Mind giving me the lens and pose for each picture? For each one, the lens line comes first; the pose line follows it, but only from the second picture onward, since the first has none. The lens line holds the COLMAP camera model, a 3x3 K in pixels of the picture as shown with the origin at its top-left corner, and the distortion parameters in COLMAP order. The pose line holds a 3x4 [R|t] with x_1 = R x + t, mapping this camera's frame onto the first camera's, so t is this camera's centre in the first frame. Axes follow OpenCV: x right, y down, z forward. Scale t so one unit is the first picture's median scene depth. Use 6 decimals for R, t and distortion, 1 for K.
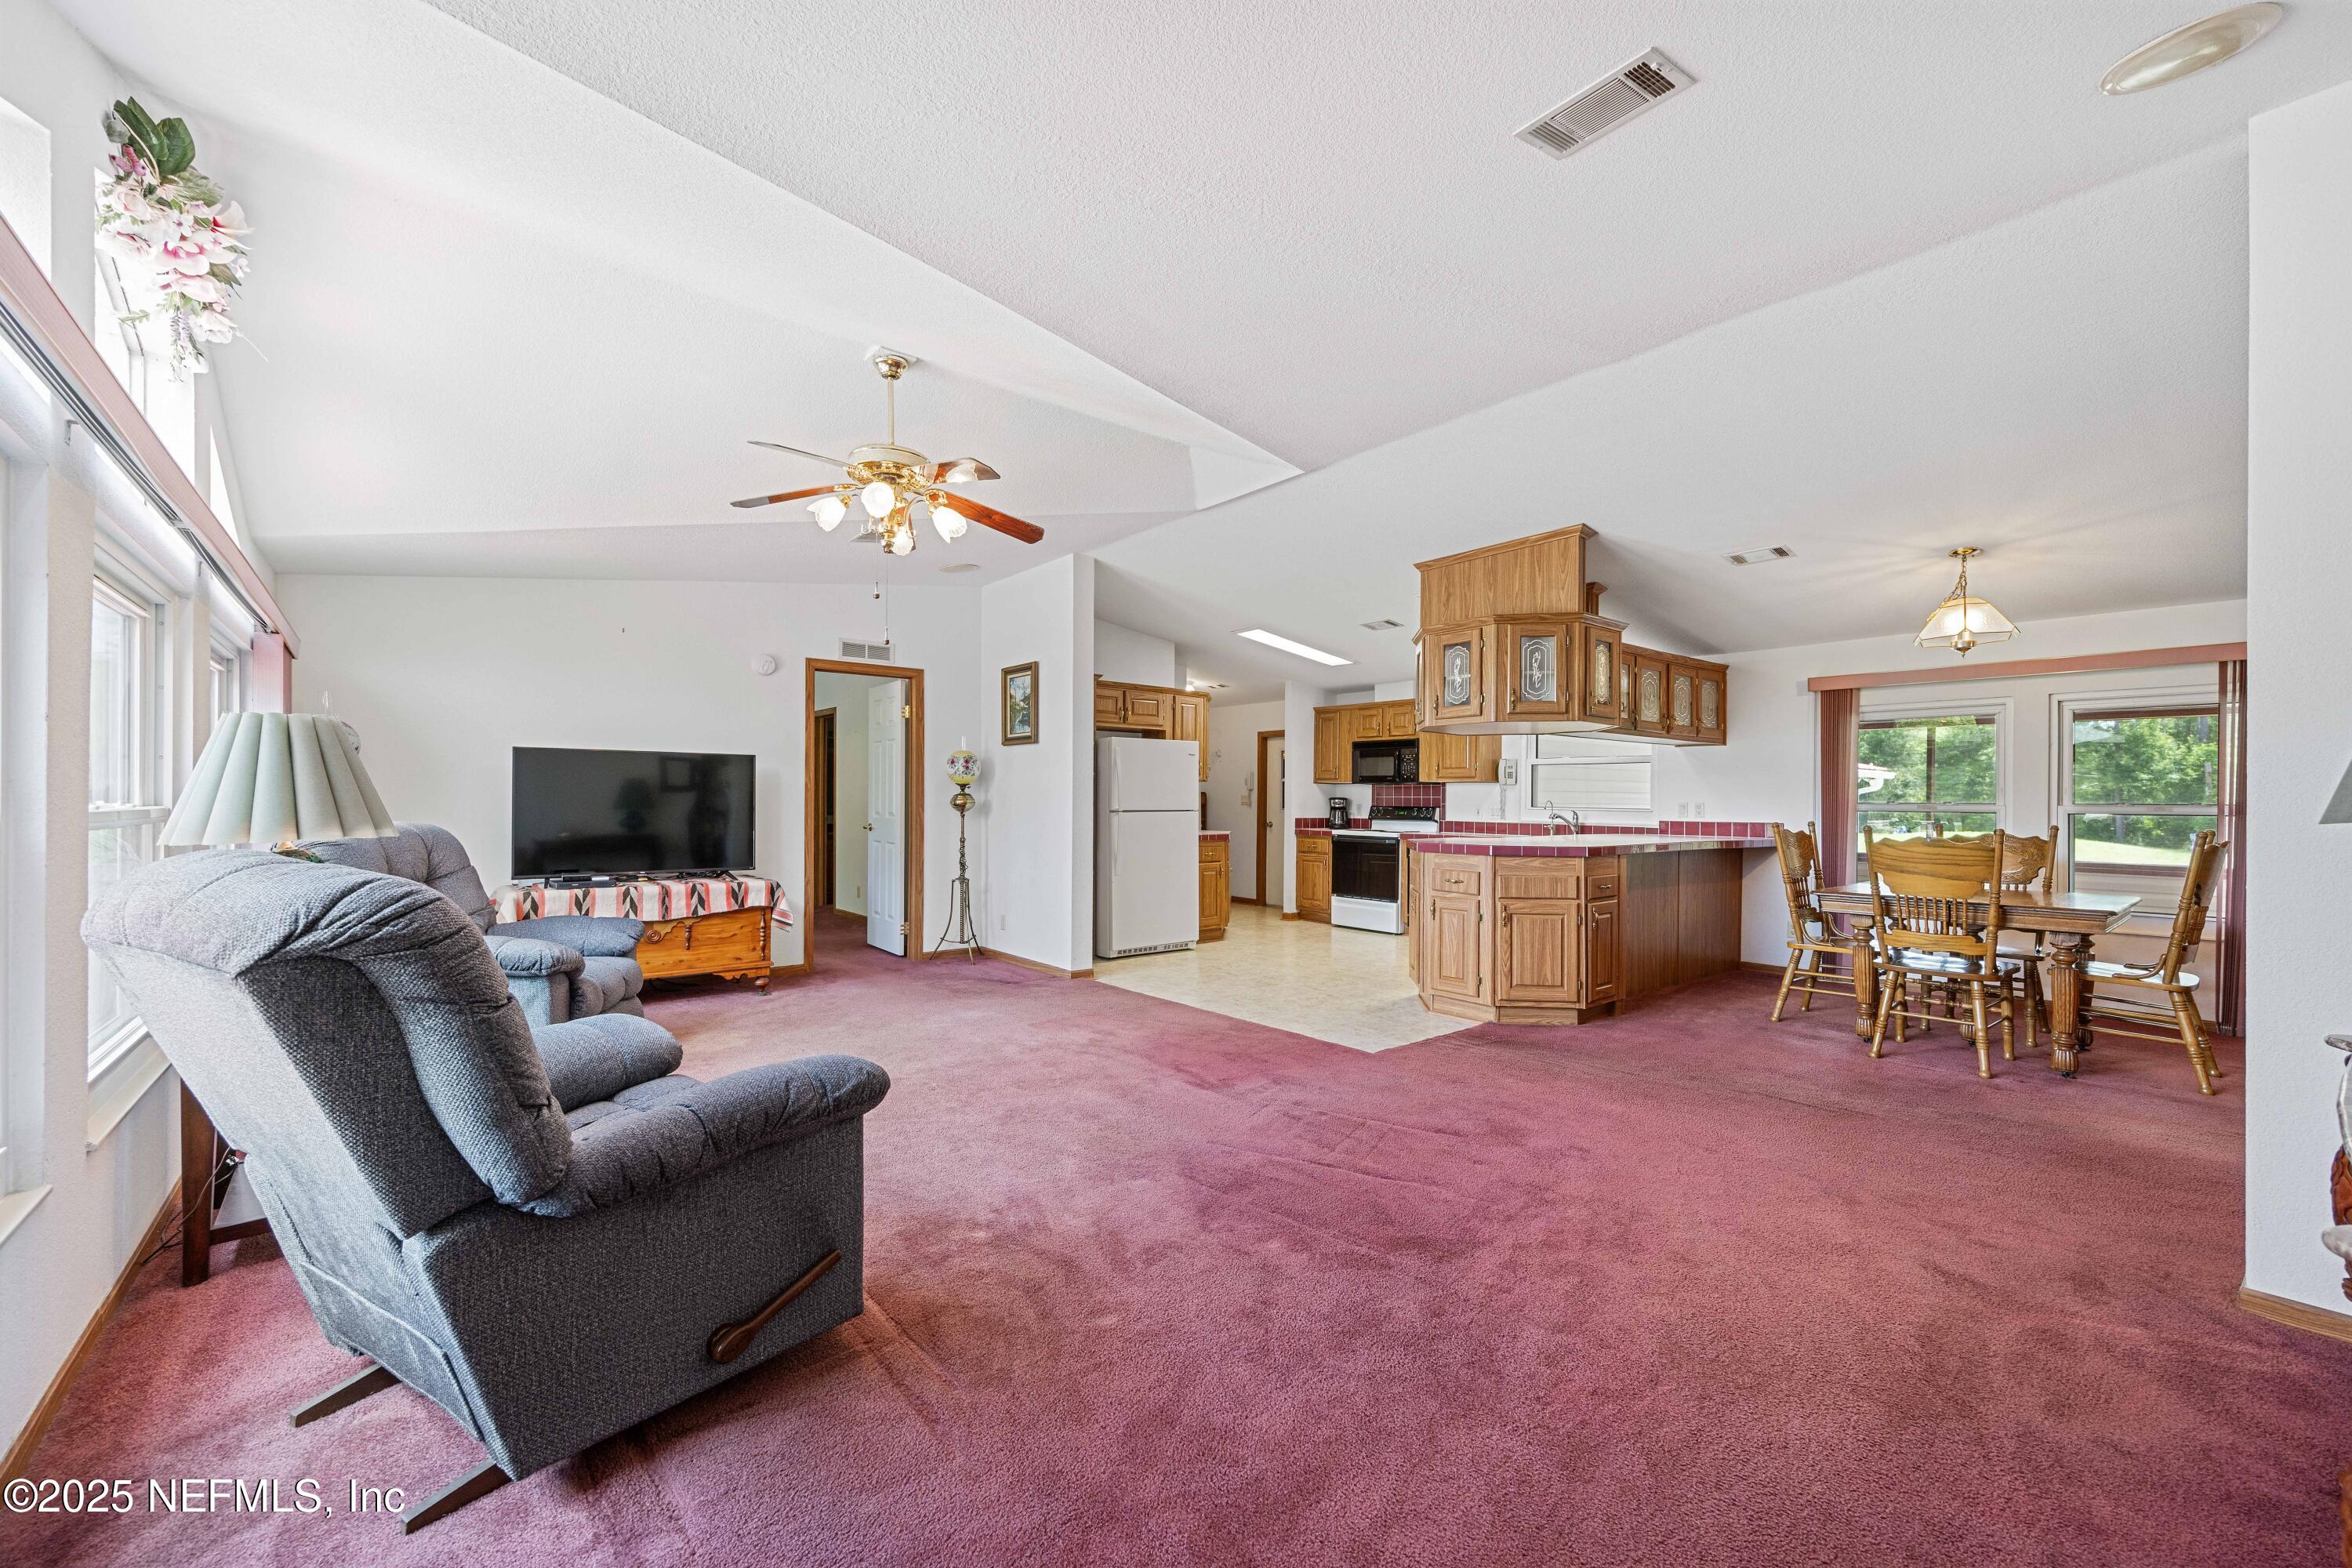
lens RADIAL K [[940.3, 0, 1180.7], [0, 940.3, 801.1], [0, 0, 1]] dist [-0.000041, -0.000003]
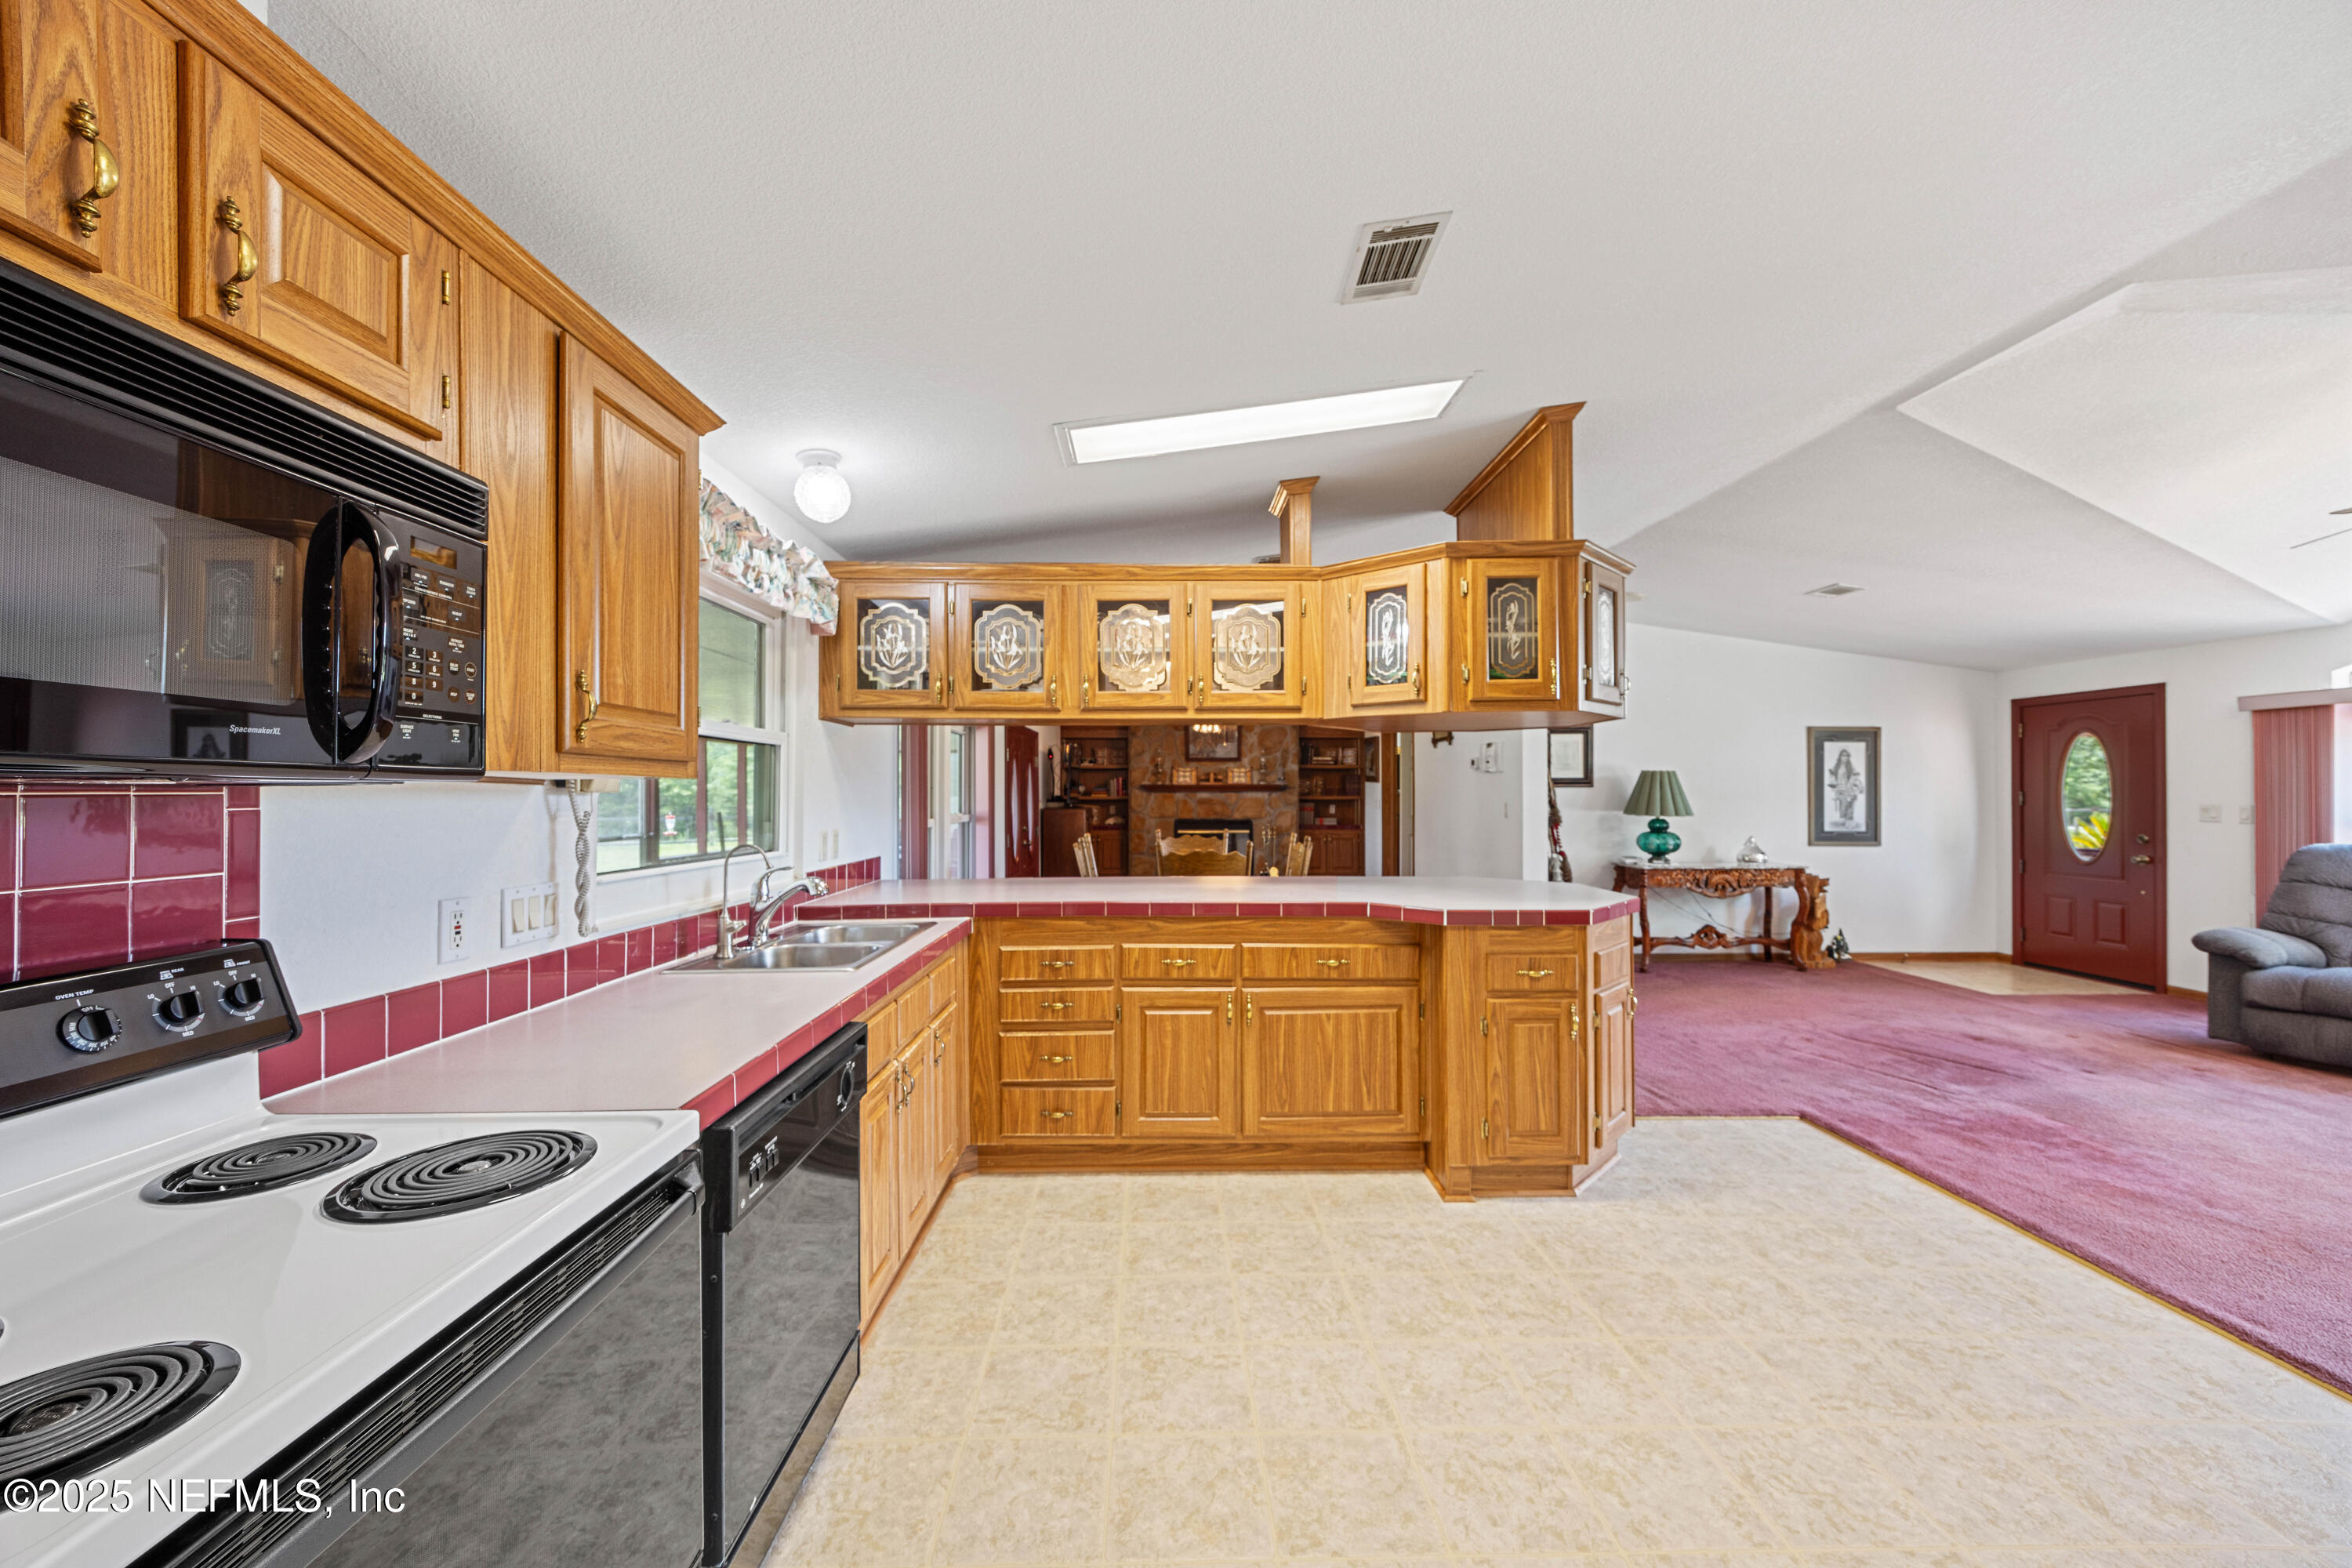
lens RADIAL K [[887.8, 0, 1167.2], [0, 887.8, 787.4], [0, 0, 1]] dist [-0.000369, 0.000035]
pose [[-0.781156, -0.004006, 0.624324, 0.080381], [-0.003871, 0.999991, 0.001572, -0.020860], [-0.624324, -0.001189, -0.781164, 1.085540]]
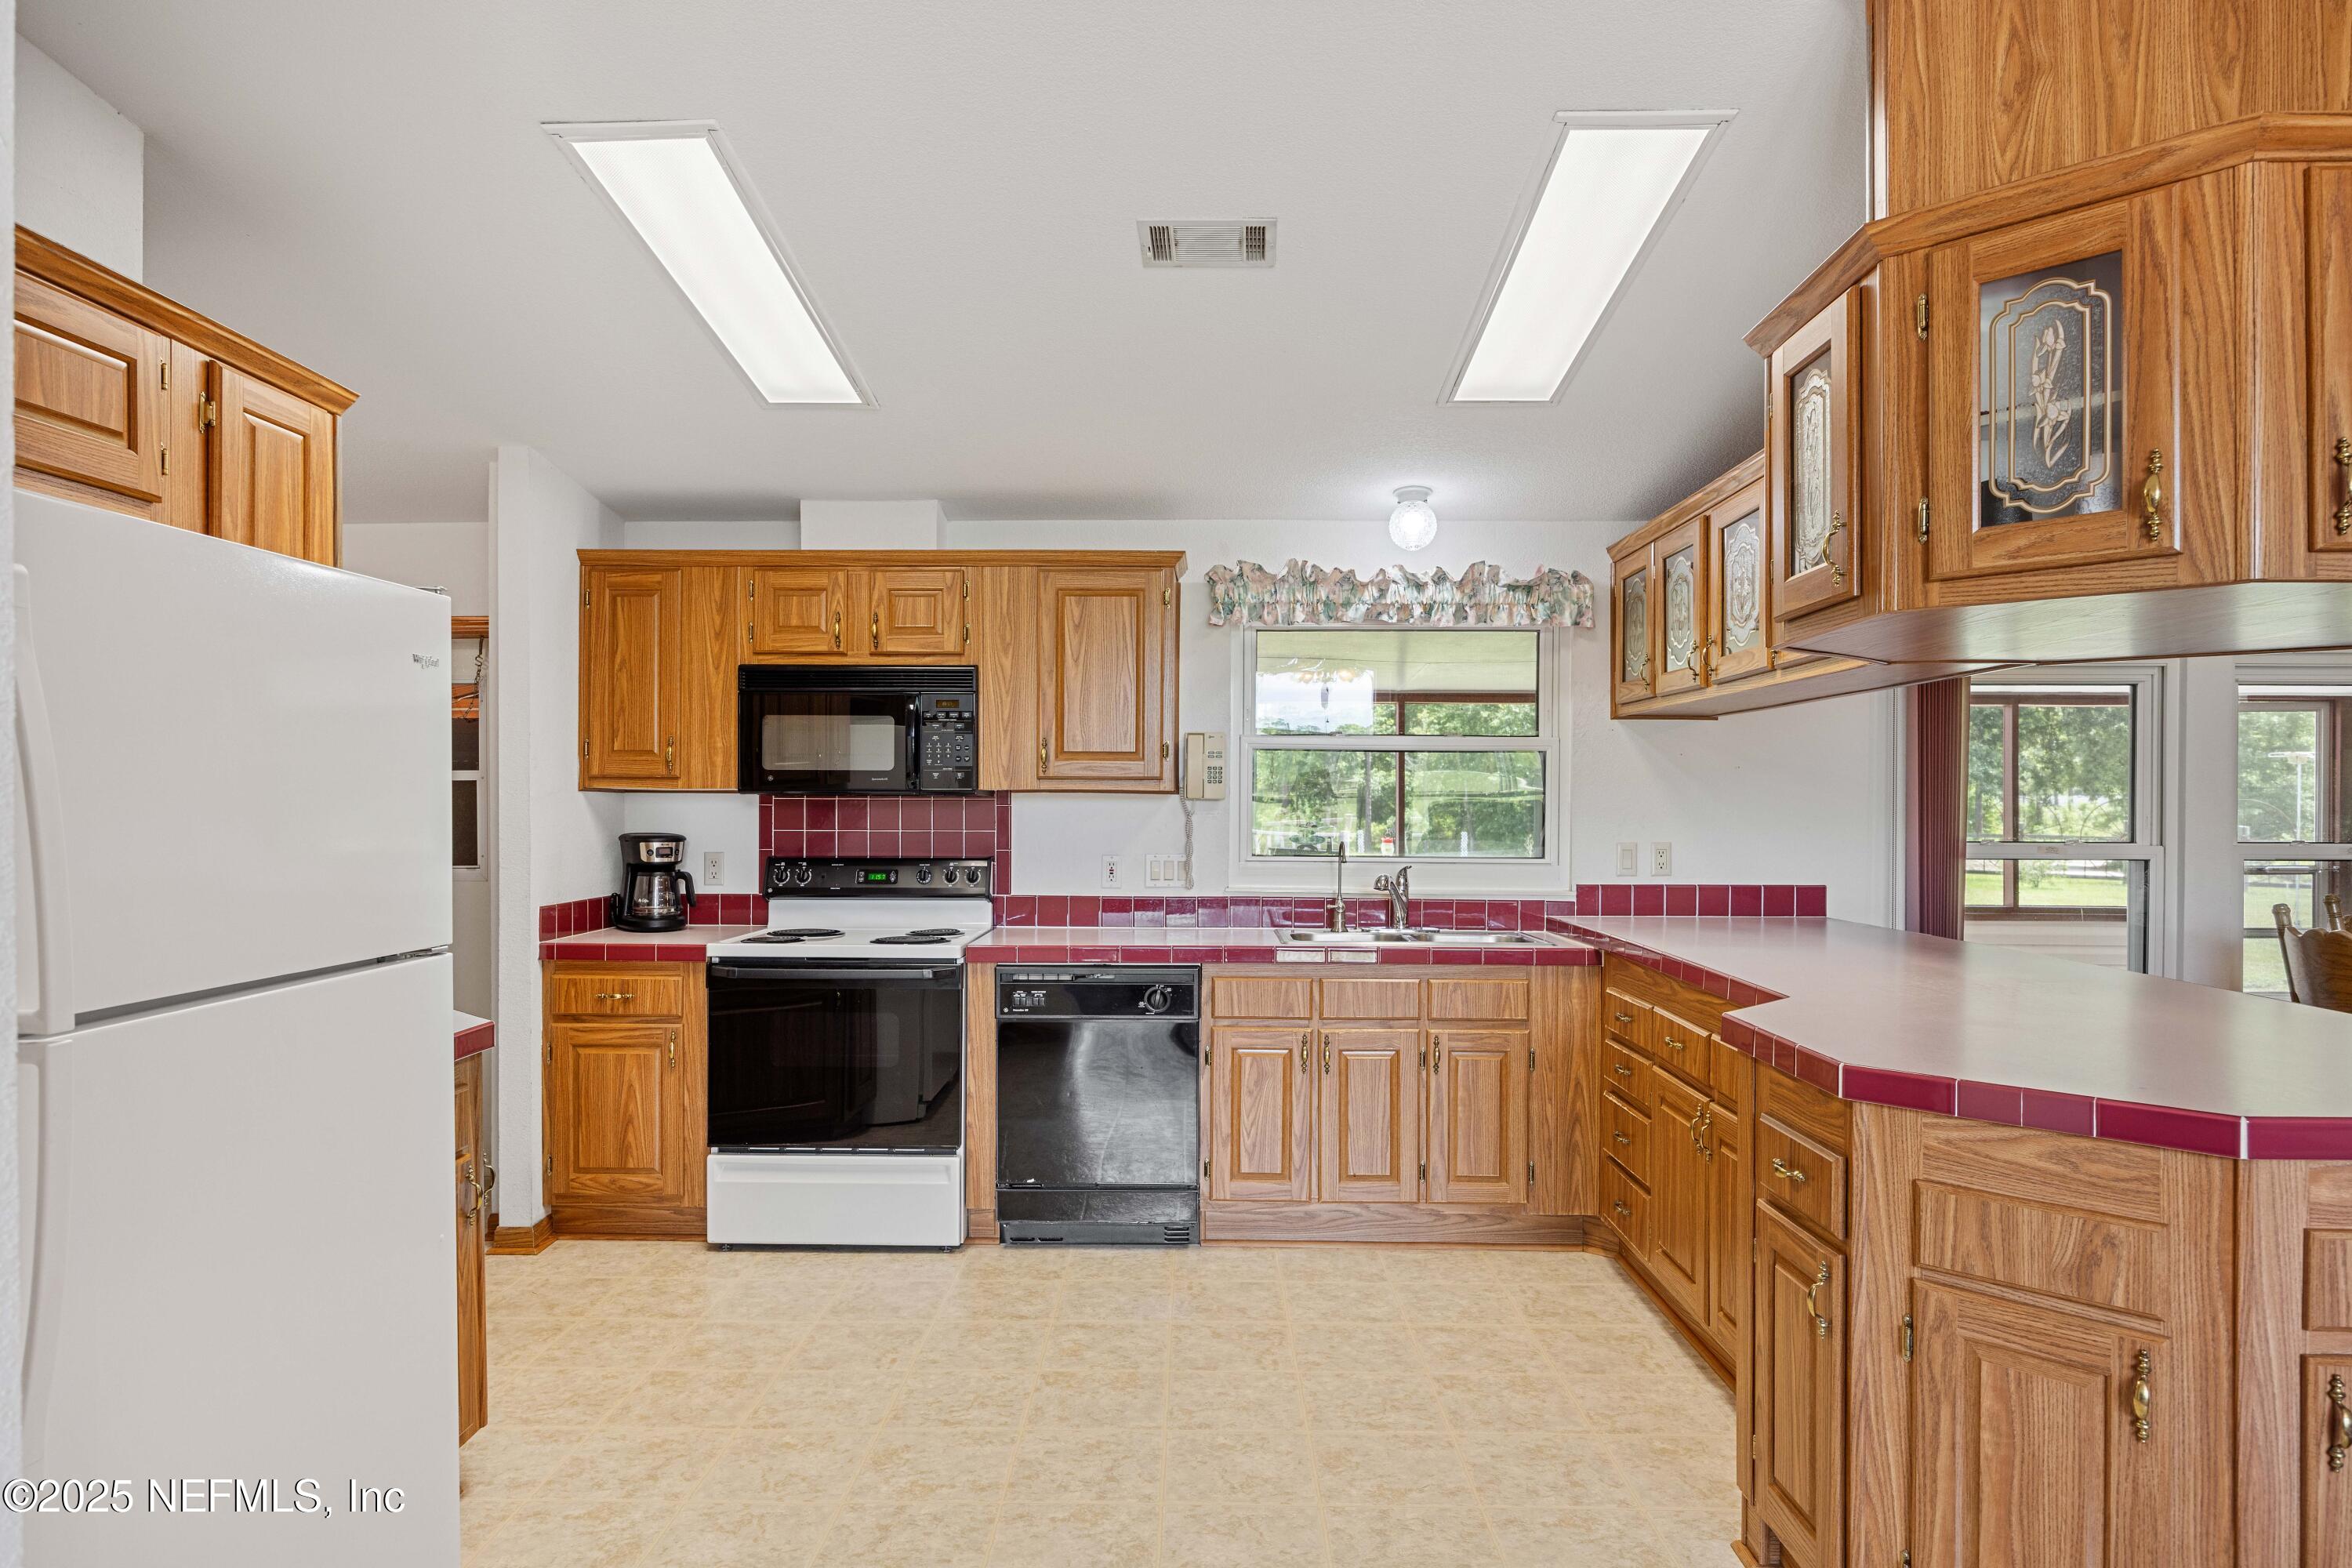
lens RADIAL K [[1389.5, 0, 1184.1], [0, 1389.5, 807.2], [0, 0, 1]] dist [-0.002355, -0.000463]
pose [[0.647959, -0.009243, 0.761619, -0.093948], [0.002952, 0.999949, 0.009625, -0.019819], [-0.761669, -0.003988, 0.647954, 0.632814]]
